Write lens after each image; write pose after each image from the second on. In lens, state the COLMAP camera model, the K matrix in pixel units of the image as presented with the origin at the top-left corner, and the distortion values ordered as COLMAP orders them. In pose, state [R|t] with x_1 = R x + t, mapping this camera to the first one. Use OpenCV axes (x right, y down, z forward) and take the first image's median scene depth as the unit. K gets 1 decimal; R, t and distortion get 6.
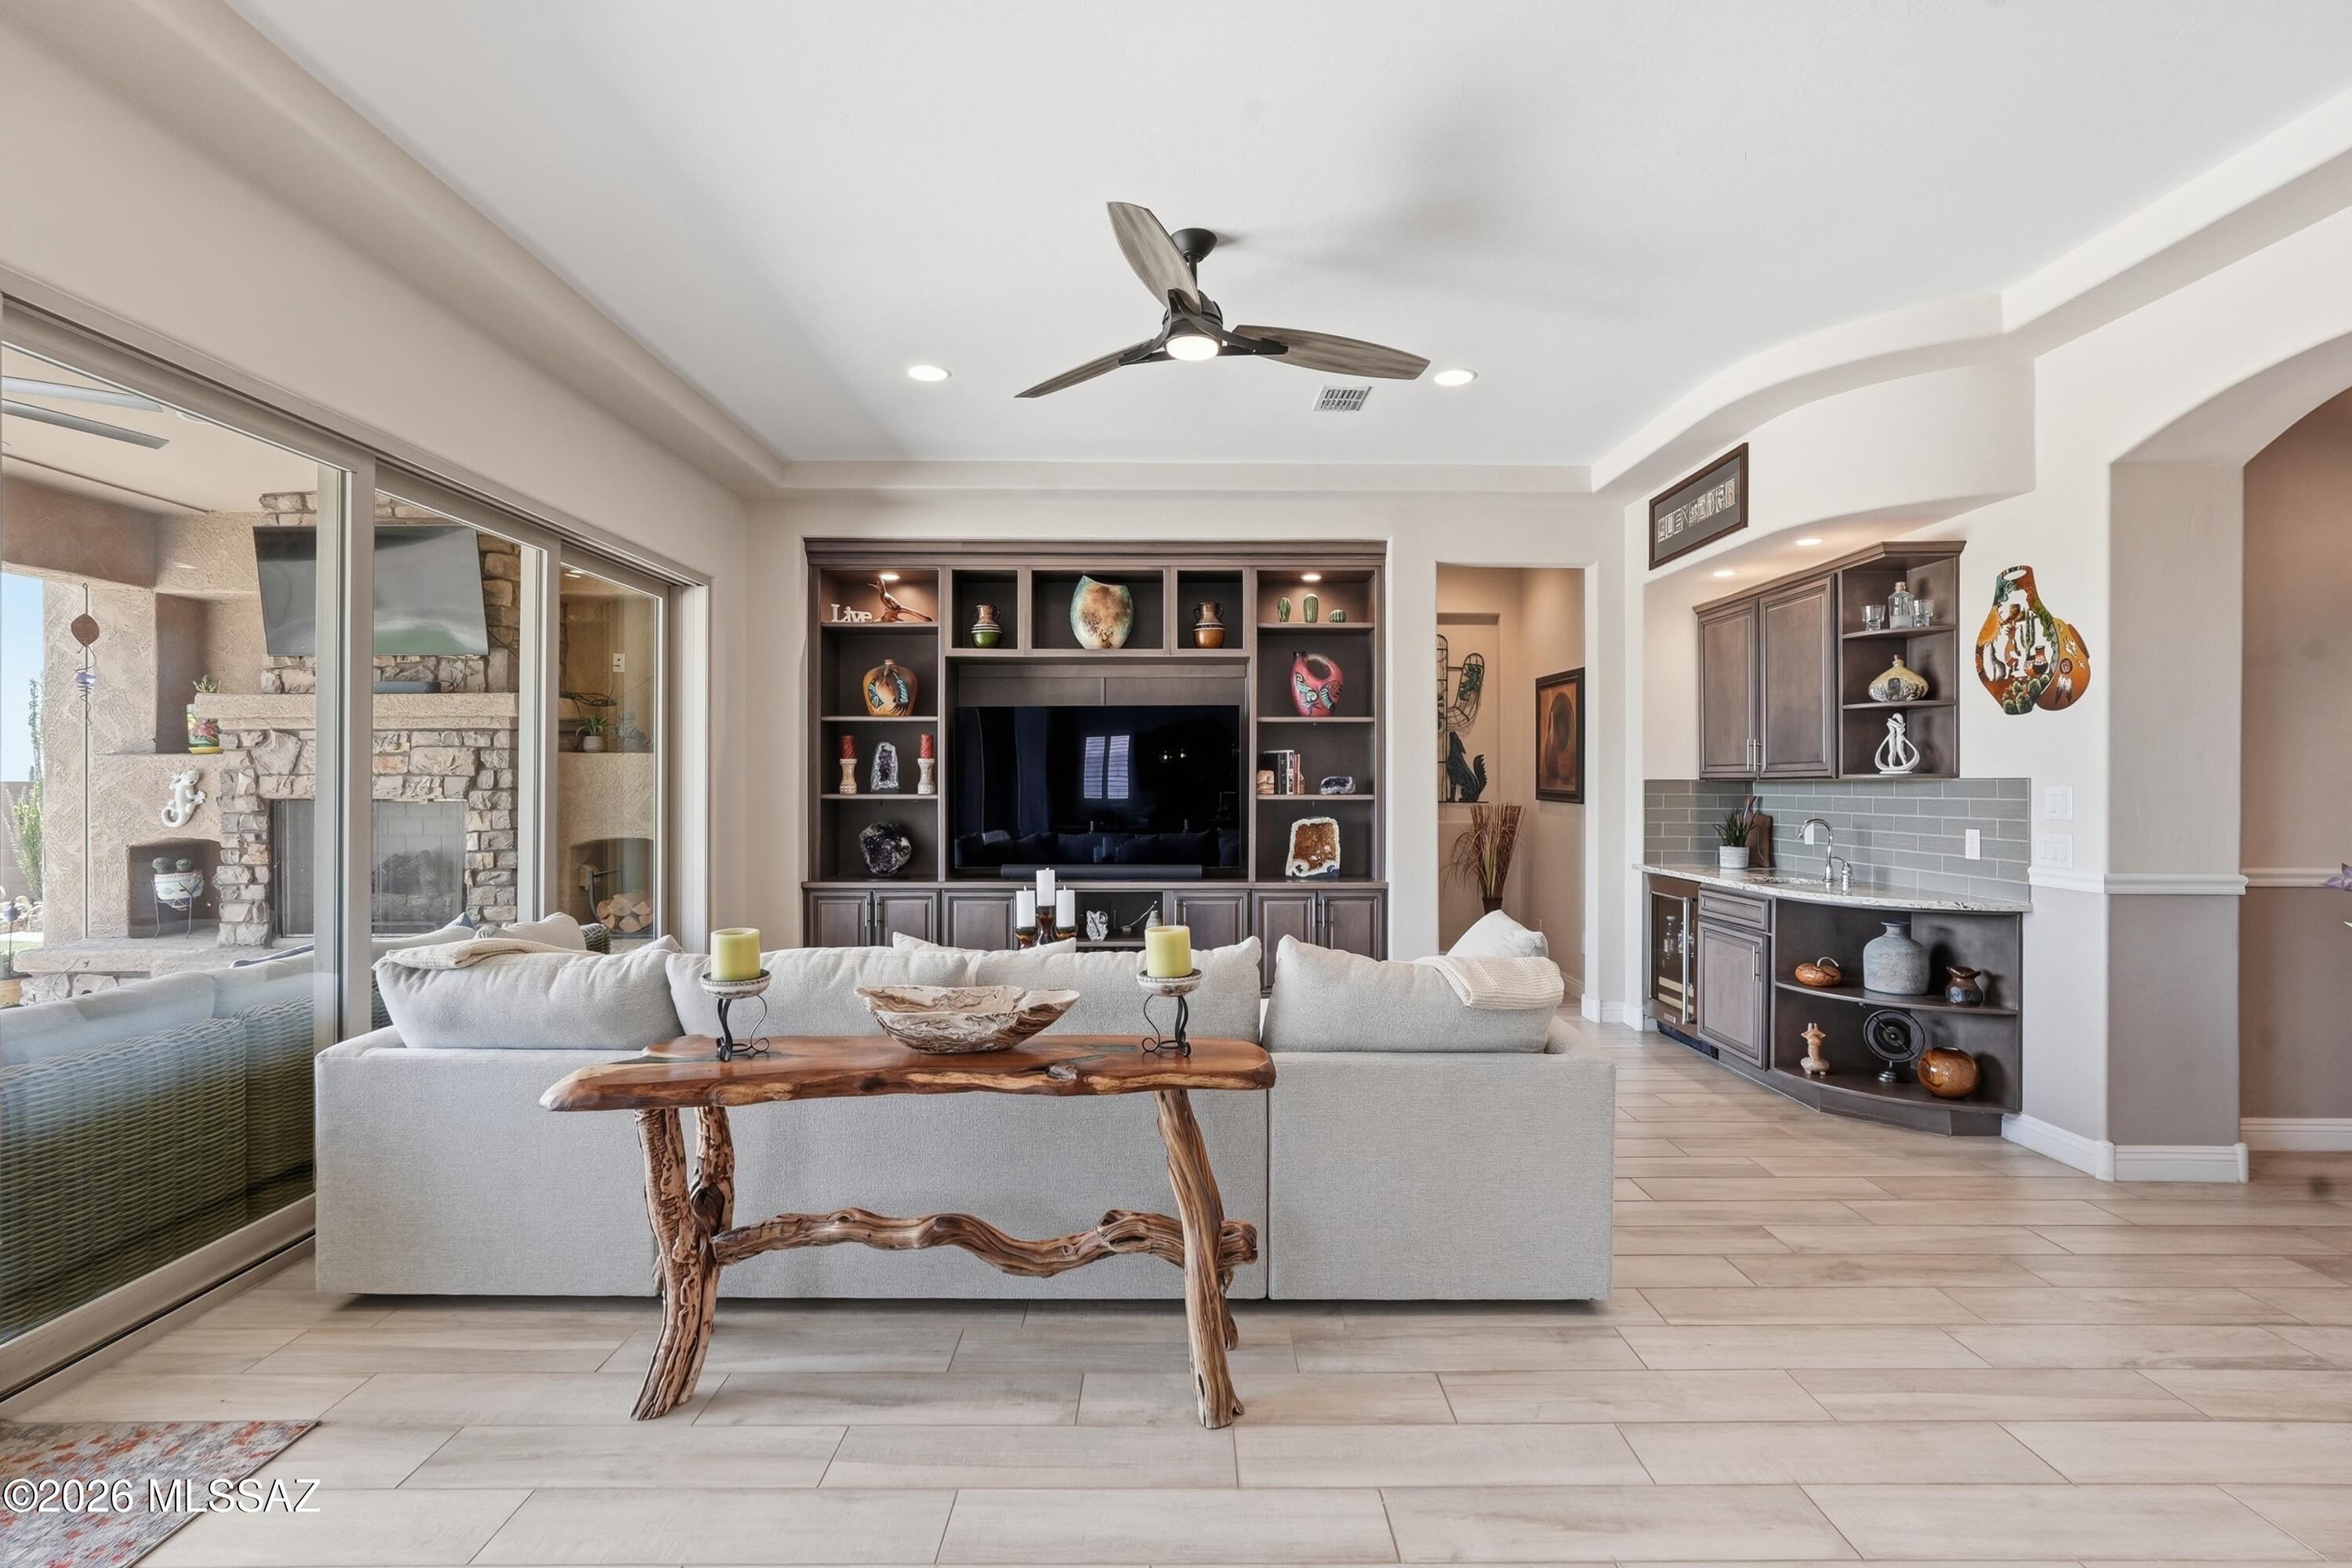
lens RADIAL K [[1091.7, 0, 1176.0], [0, 1091.7, 784.0], [0, 0, 1]] dist [-0.003386, -0.000394]
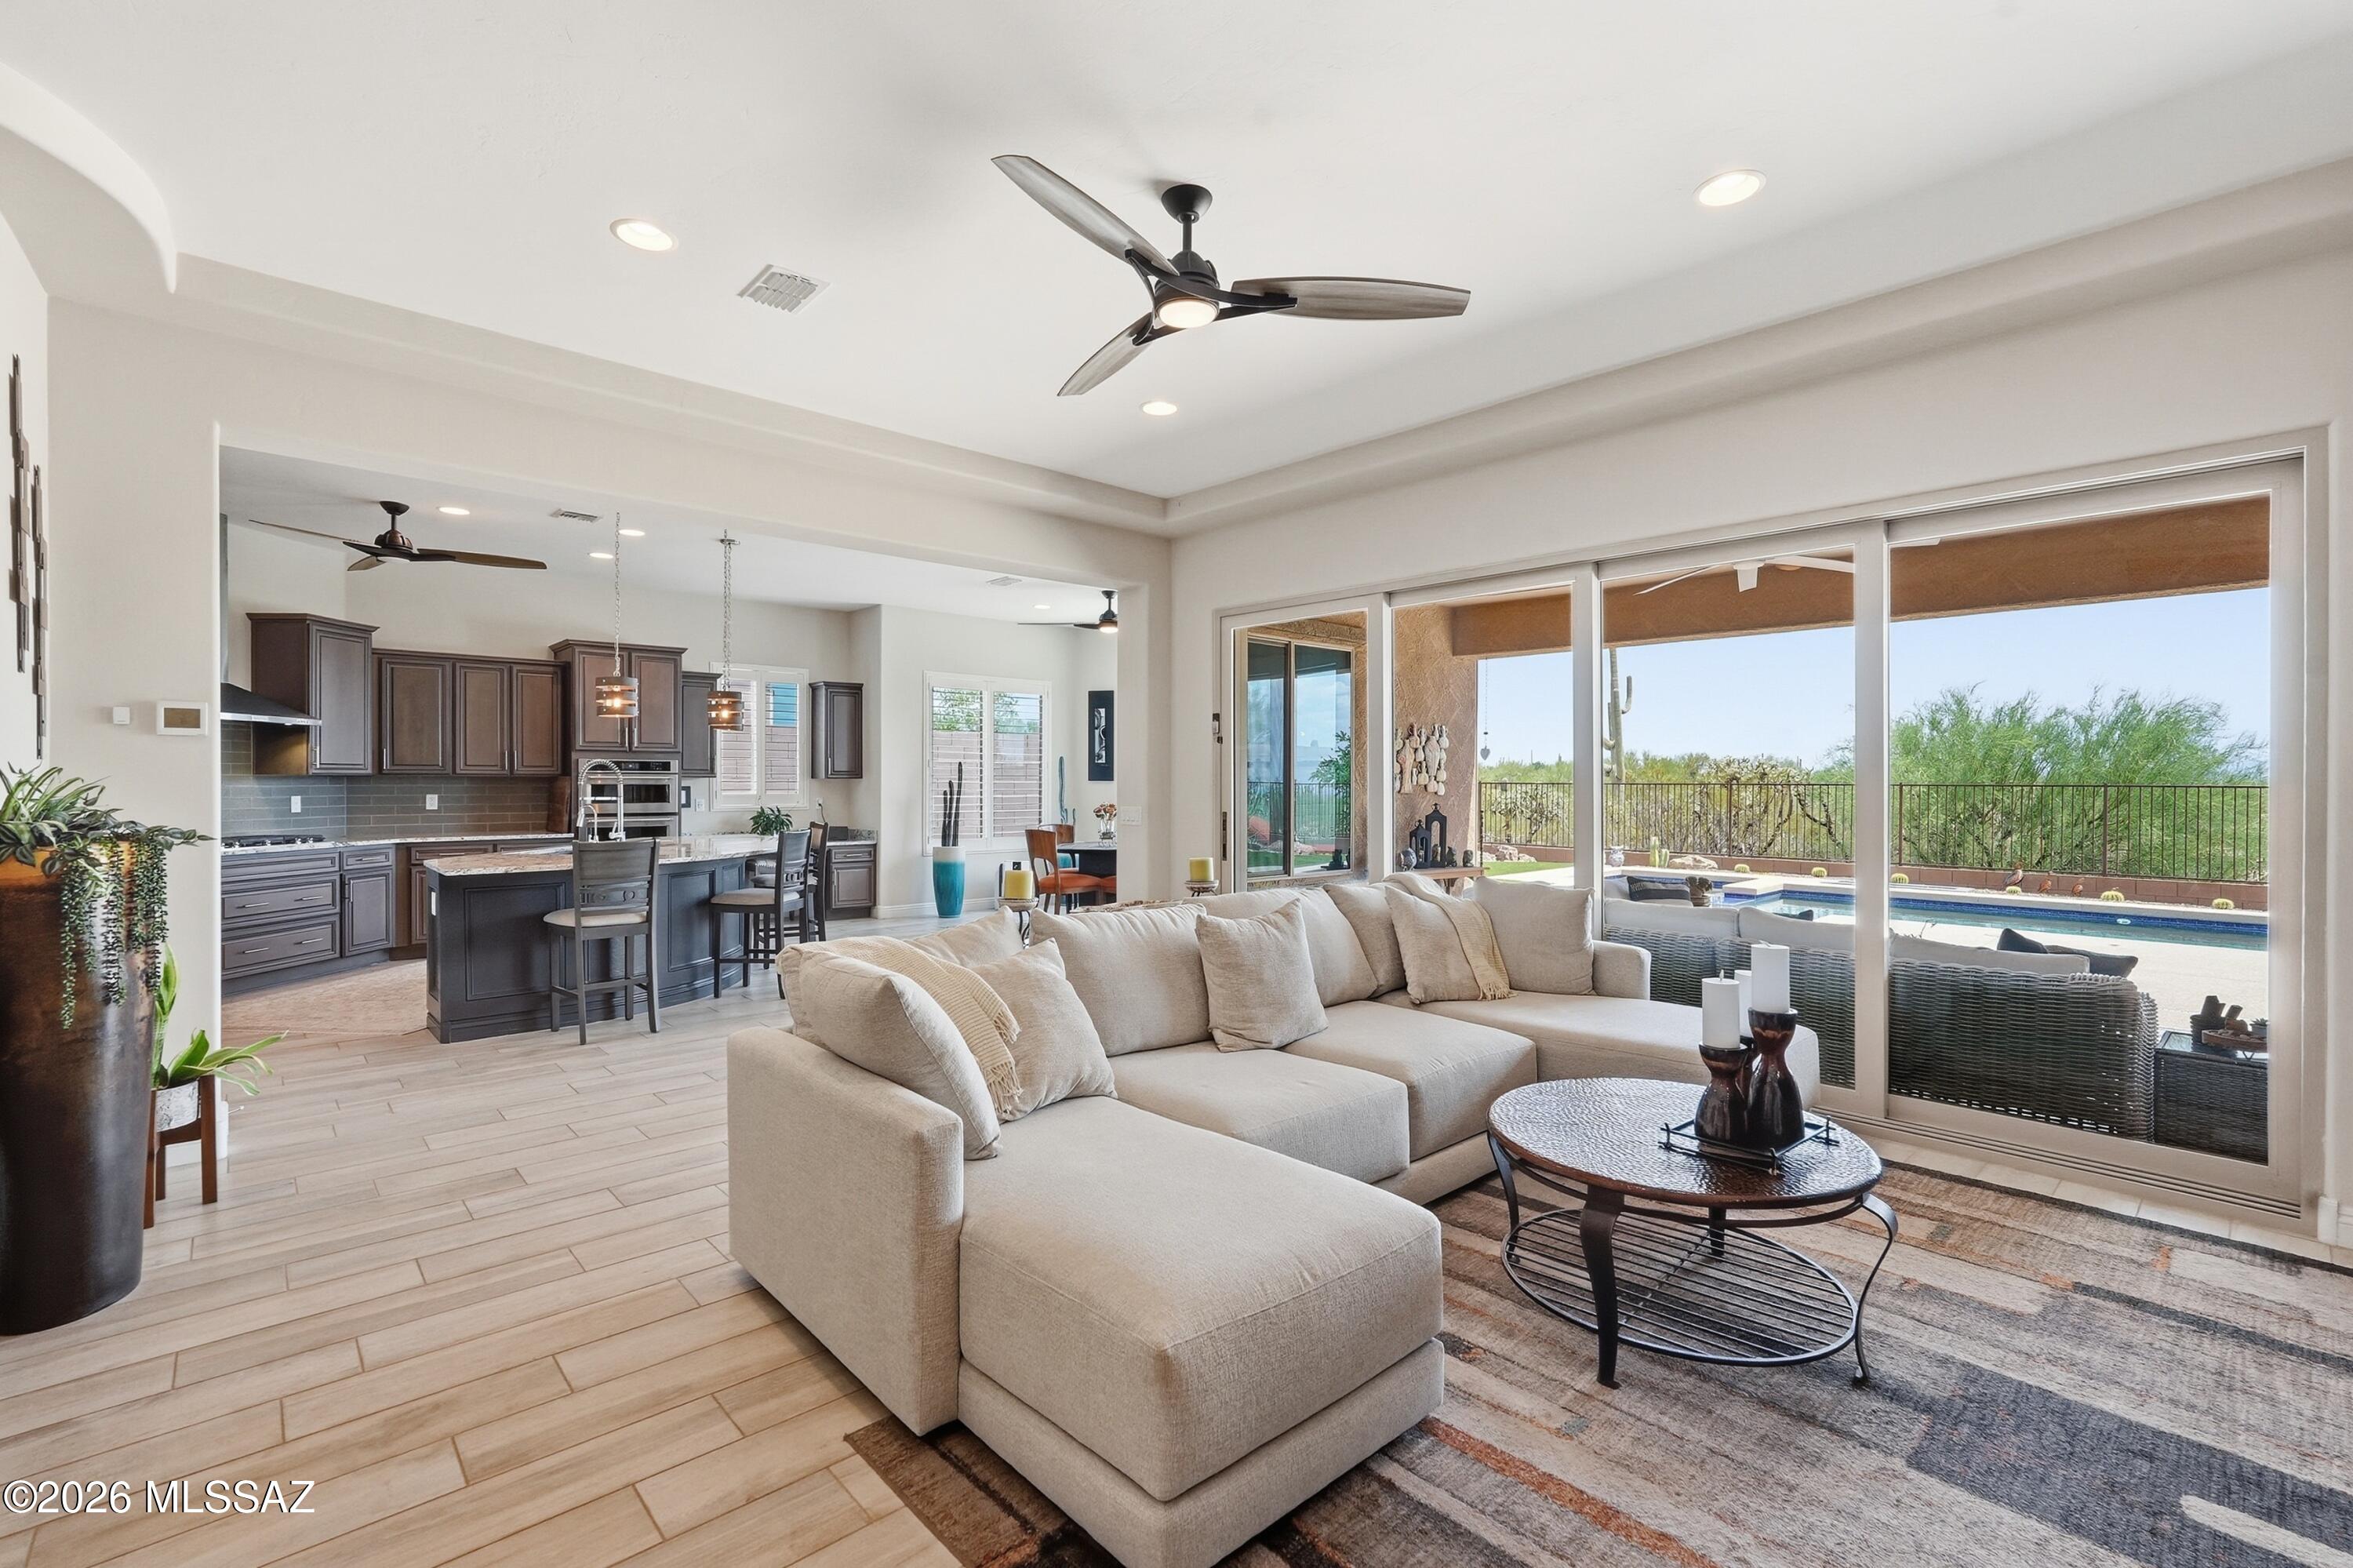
lens RADIAL K [[1042.9, 0, 1177.8], [0, 1042.9, 781.2], [0, 0, 1]] dist [-0.000829, 0.000326]
pose [[-0.738397, -0.001634, -0.674364, 0.341874], [-0.004129, 0.999989, 0.002098, -0.002349], [0.674354, 0.004333, -0.738396, 0.915056]]
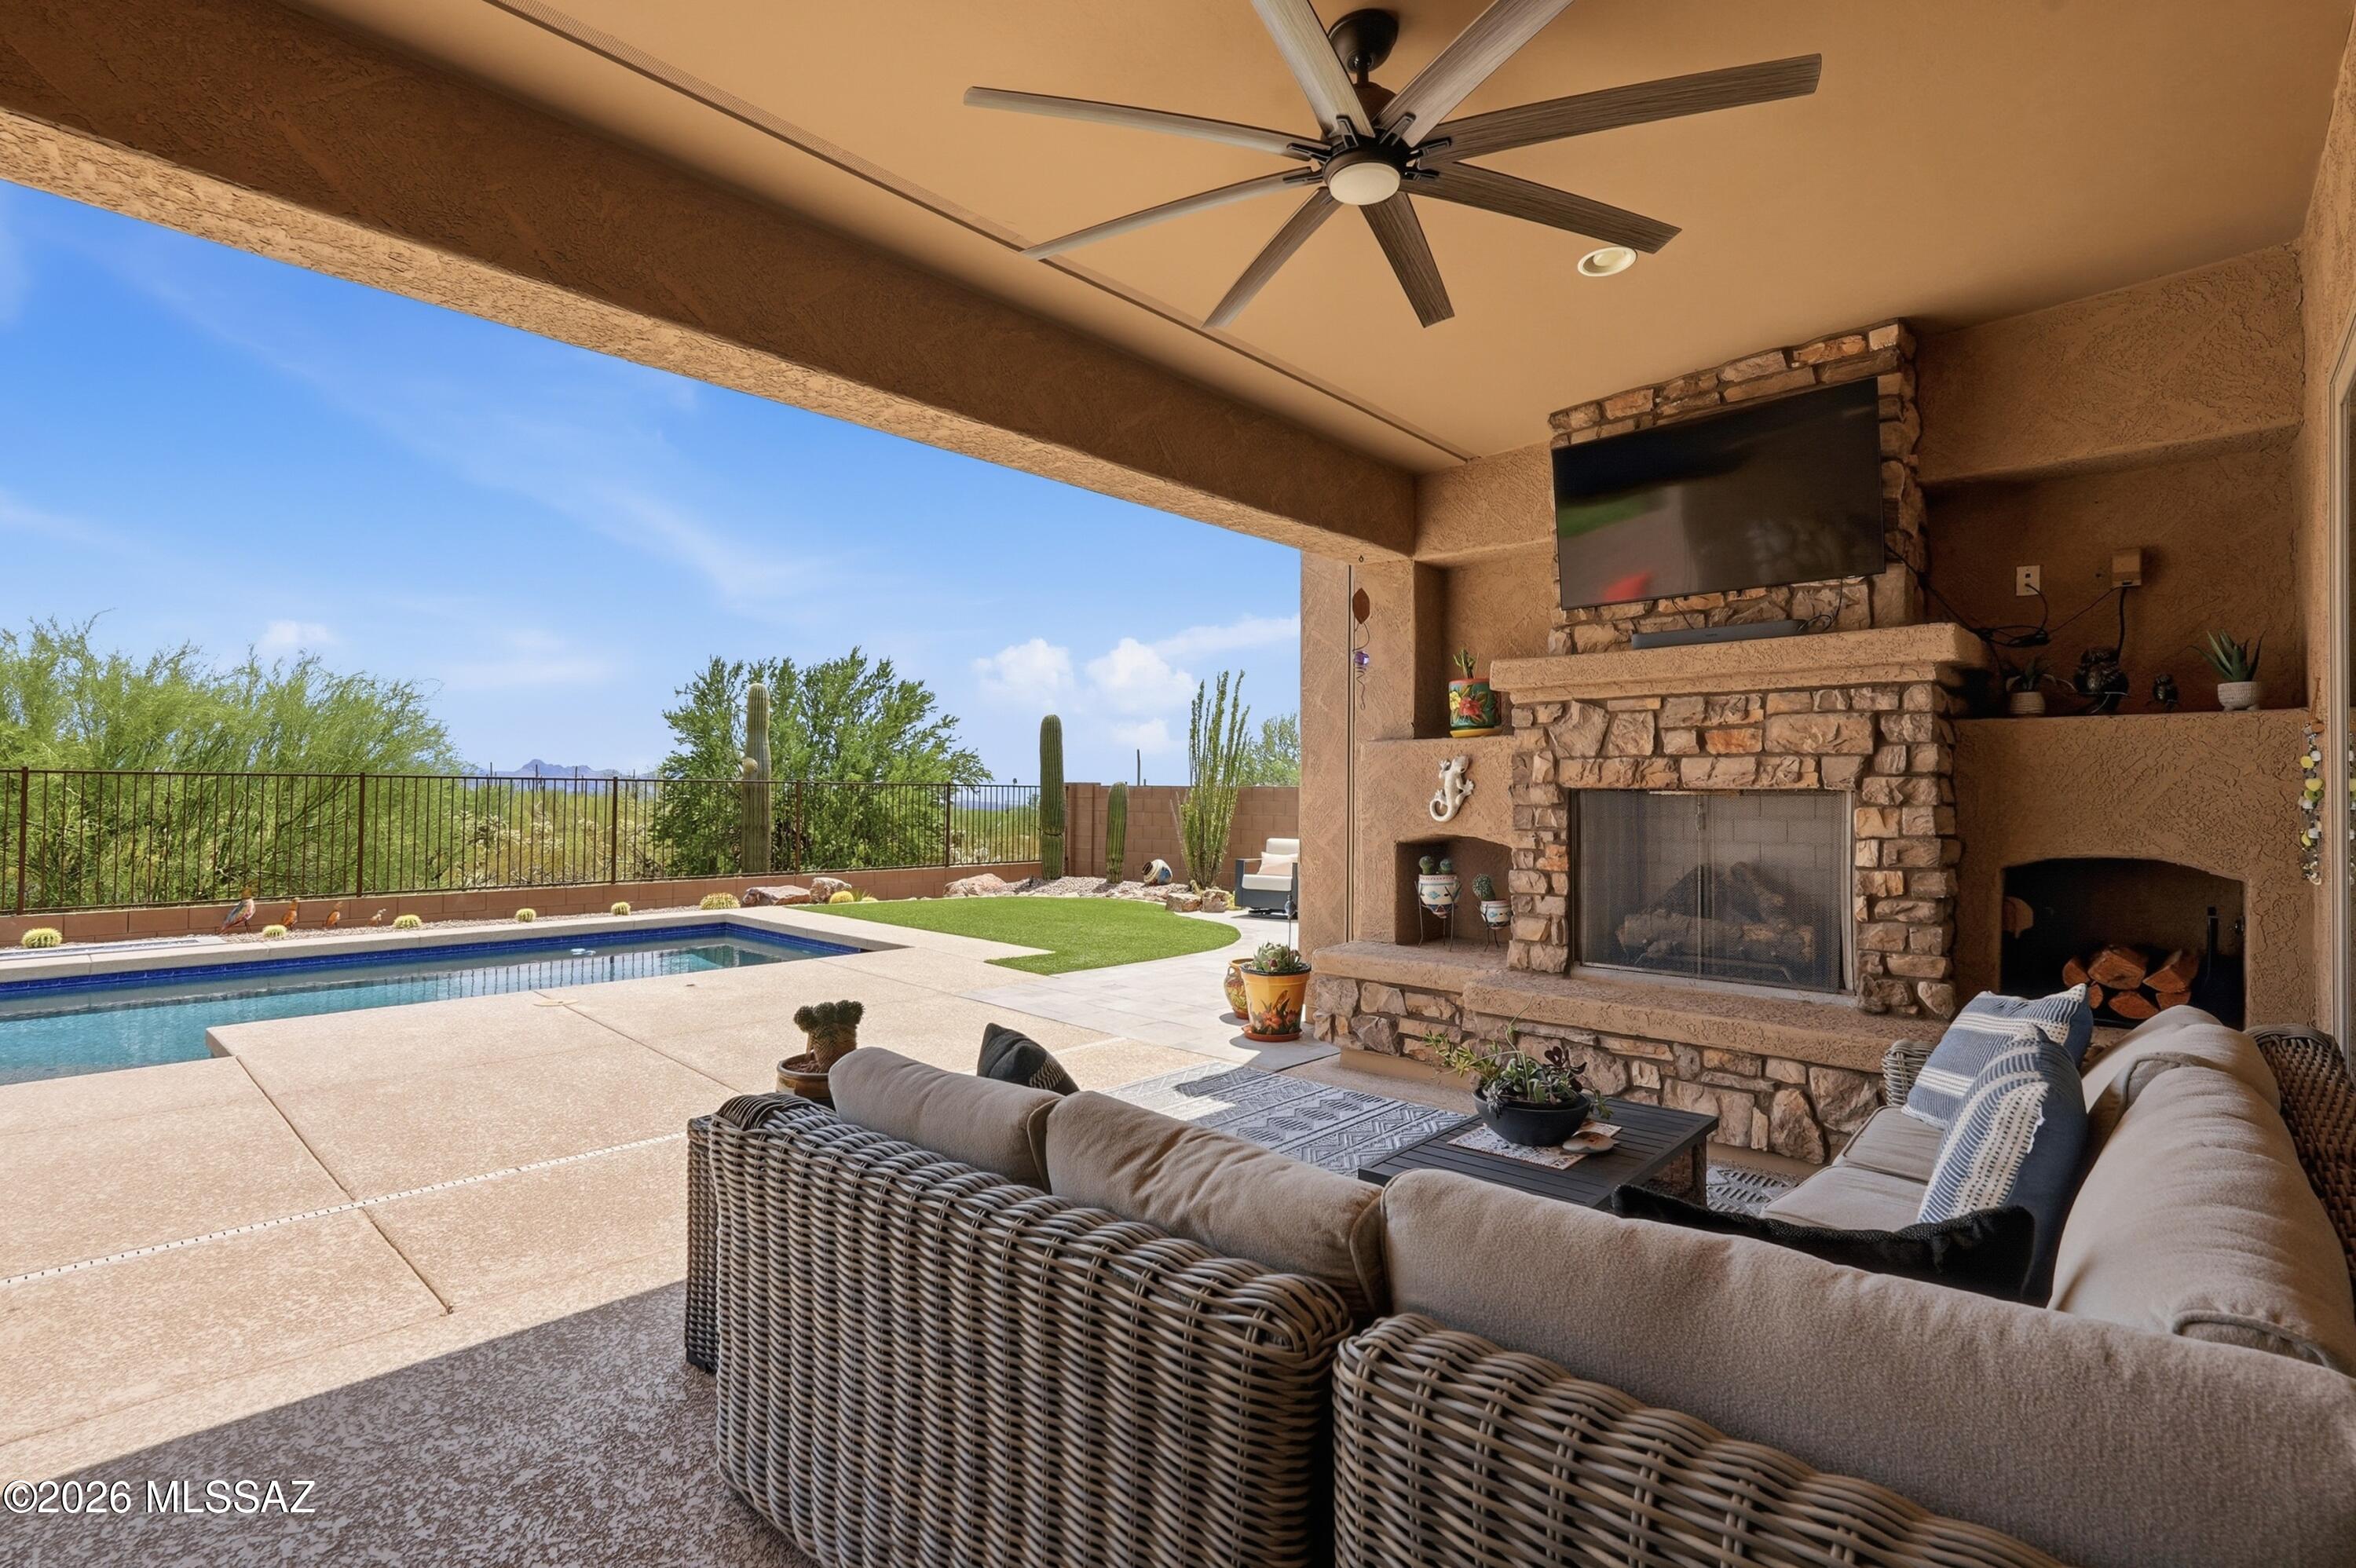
lens RADIAL K [[1093.5, 0, 1178.0], [0, 1093.5, 784.0], [0, 0, 1]] dist [-0.003386, -0.000394]
pose [[0.731037, -0.000245, -0.682338, -0.469849], [-0.009752, 0.999894, -0.010807, 0.020551], [0.682269, 0.014554, 0.730957, 0.213465]]
